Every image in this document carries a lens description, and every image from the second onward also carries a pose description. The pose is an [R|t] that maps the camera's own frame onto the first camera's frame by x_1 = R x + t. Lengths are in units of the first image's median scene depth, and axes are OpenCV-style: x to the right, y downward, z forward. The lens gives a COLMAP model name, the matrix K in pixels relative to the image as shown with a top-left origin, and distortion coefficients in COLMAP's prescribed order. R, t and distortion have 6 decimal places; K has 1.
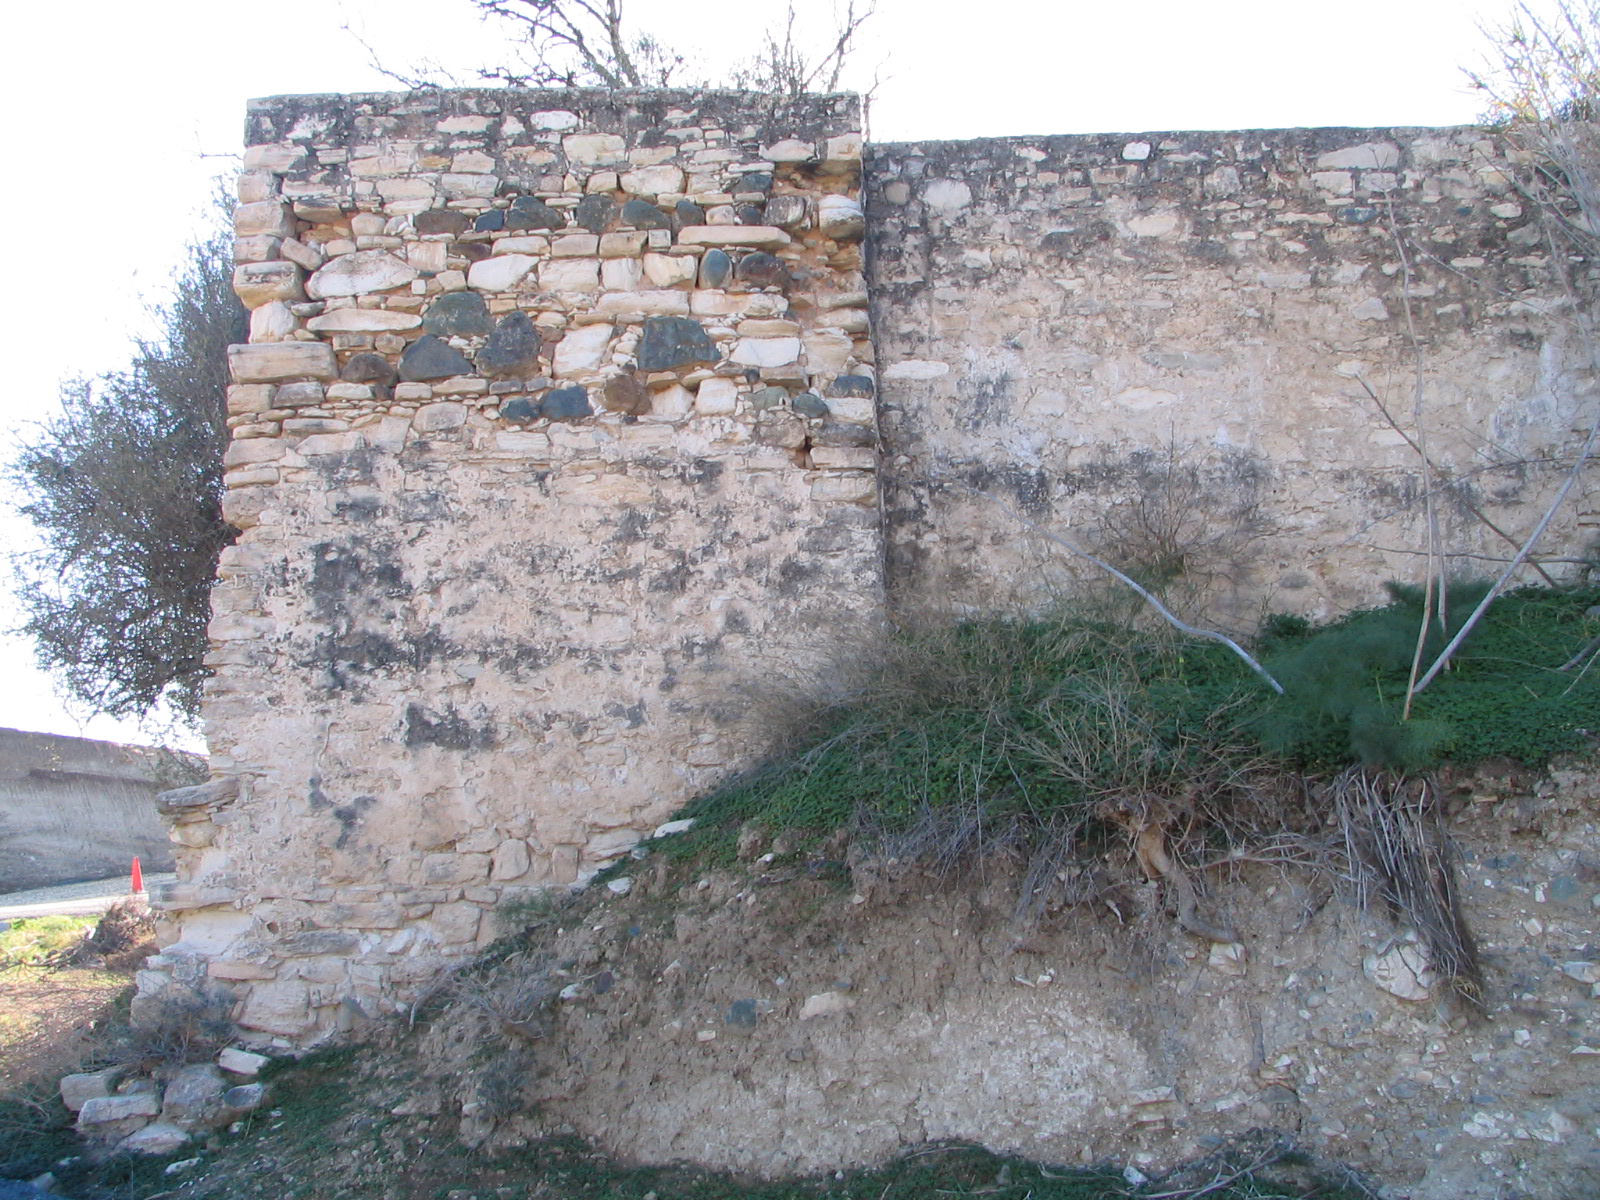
lens RADIAL K [[1773.6, 0, 818.2], [0, 1773.6, 582.5], [0, 0, 1]] dist [-0.215416, 0.274962]
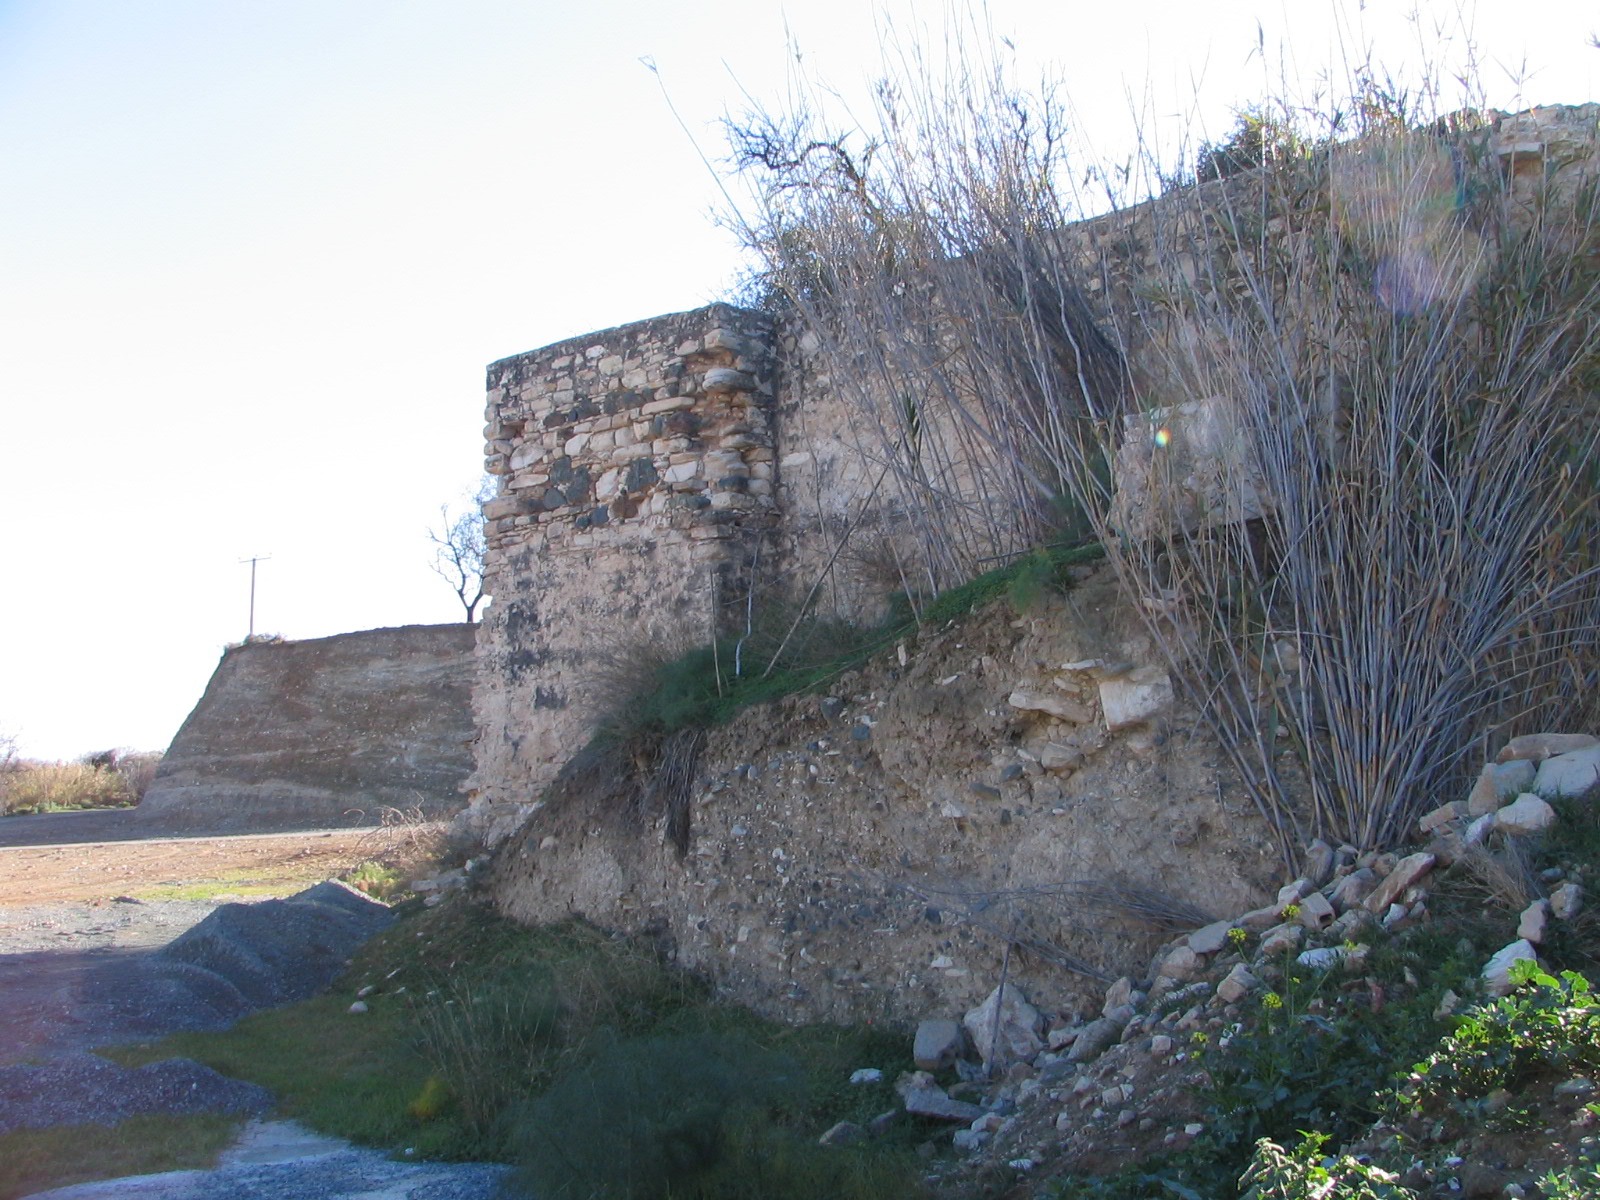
lens RADIAL K [[1773.6, 0, 818.2], [0, 1773.6, 582.5], [0, 0, 1]] dist [-0.215416, 0.274962]
pose [[0.721127, -0.070235, -0.689234, 1.264164], [0.124410, 0.991804, 0.029099, -0.058416], [0.681541, -0.106732, 0.723955, -0.170058]]
